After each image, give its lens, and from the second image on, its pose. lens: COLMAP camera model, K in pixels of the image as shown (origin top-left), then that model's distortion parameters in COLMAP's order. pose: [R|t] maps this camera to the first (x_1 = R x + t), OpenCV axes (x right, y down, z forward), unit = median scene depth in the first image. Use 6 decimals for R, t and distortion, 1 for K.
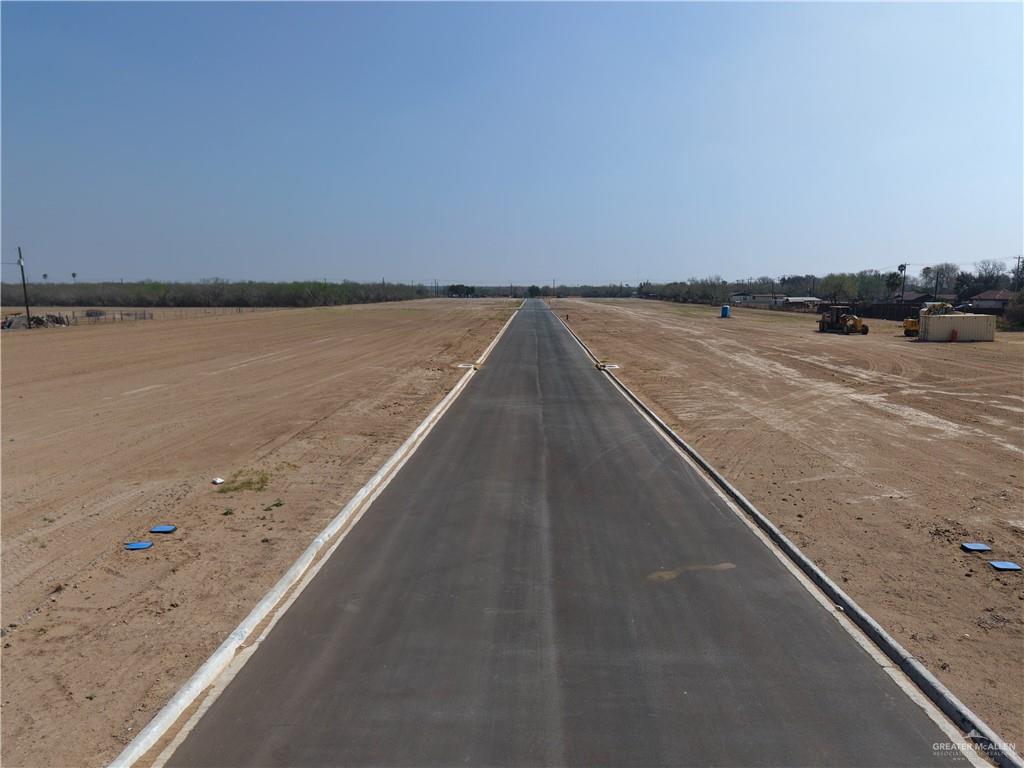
lens RADIAL K [[692.8, 0, 514.4], [0, 692.8, 388.3], [0, 0, 1]] dist [0.039421, -0.038582]
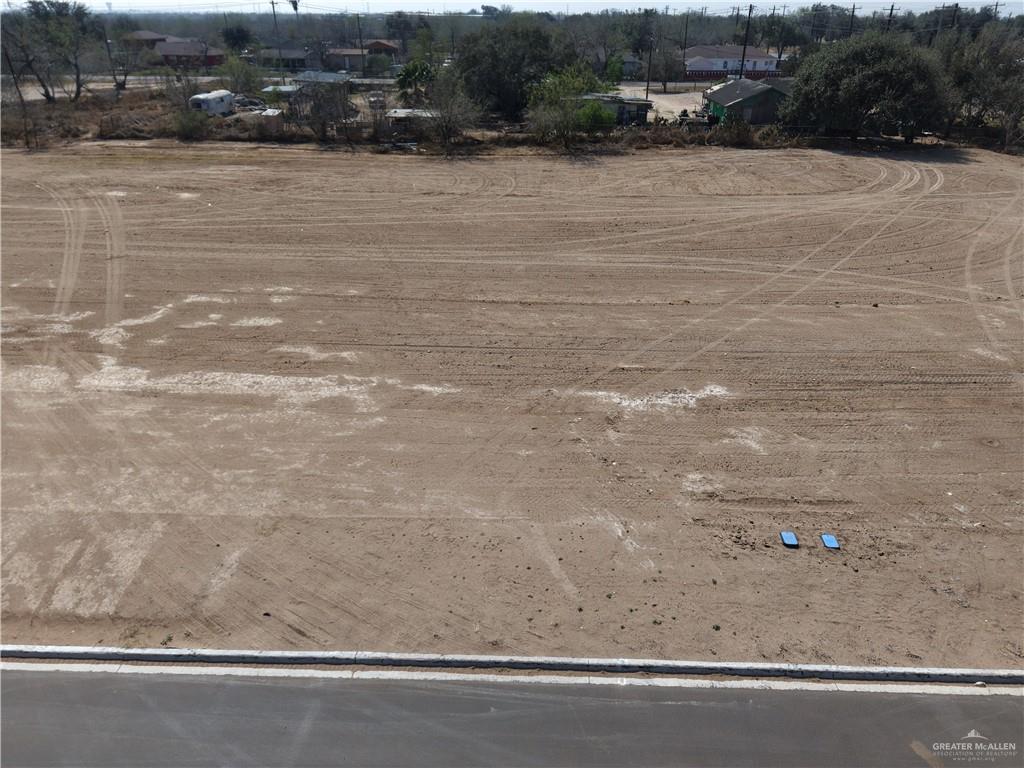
lens RADIAL K [[727.5, 0, 515.6], [0, 727.5, 352.6], [0, 0, 1]] dist [0.040825, -0.038736]
pose [[0.012236, -0.418894, 0.907953, -0.454449], [0.138488, 0.899980, 0.413349, -0.907964], [-0.990289, 0.120683, 0.069024, 2.008283]]
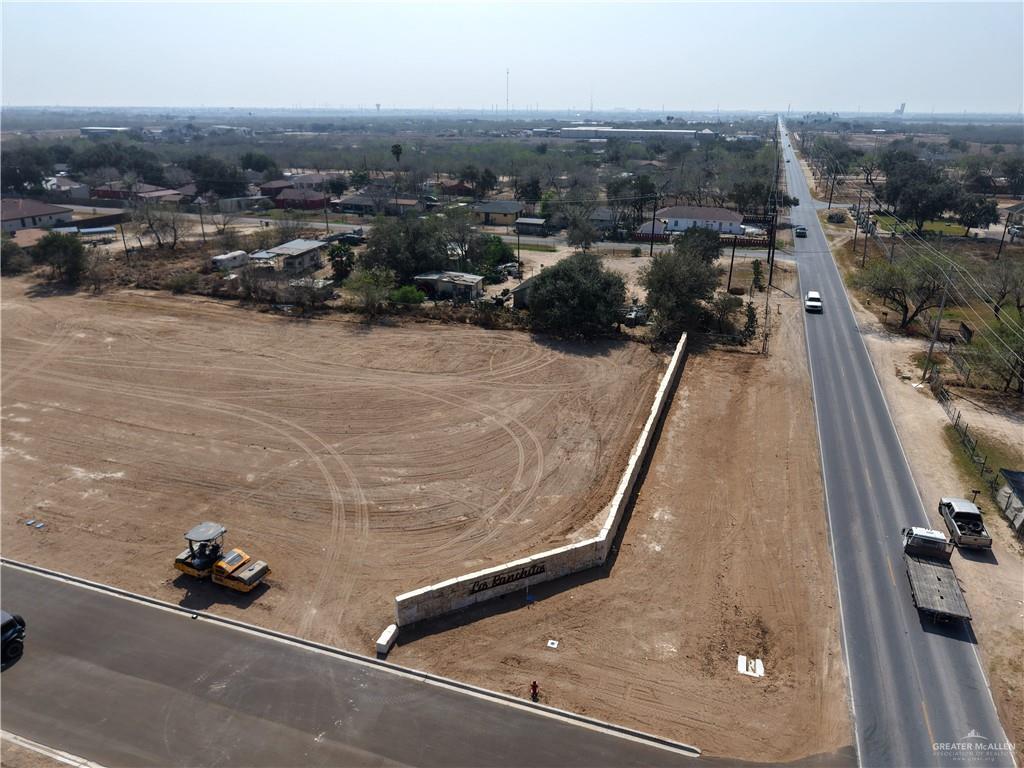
lens RADIAL K [[692.8, 0, 514.4], [0, 692.8, 388.3], [0, 0, 1]] dist [0.039421, -0.038582]
pose [[0.310205, -0.354489, 0.882106, -2.150000], [0.125630, 0.935026, 0.331576, -1.886501], [-0.942332, 0.007963, 0.334585, -3.592041]]
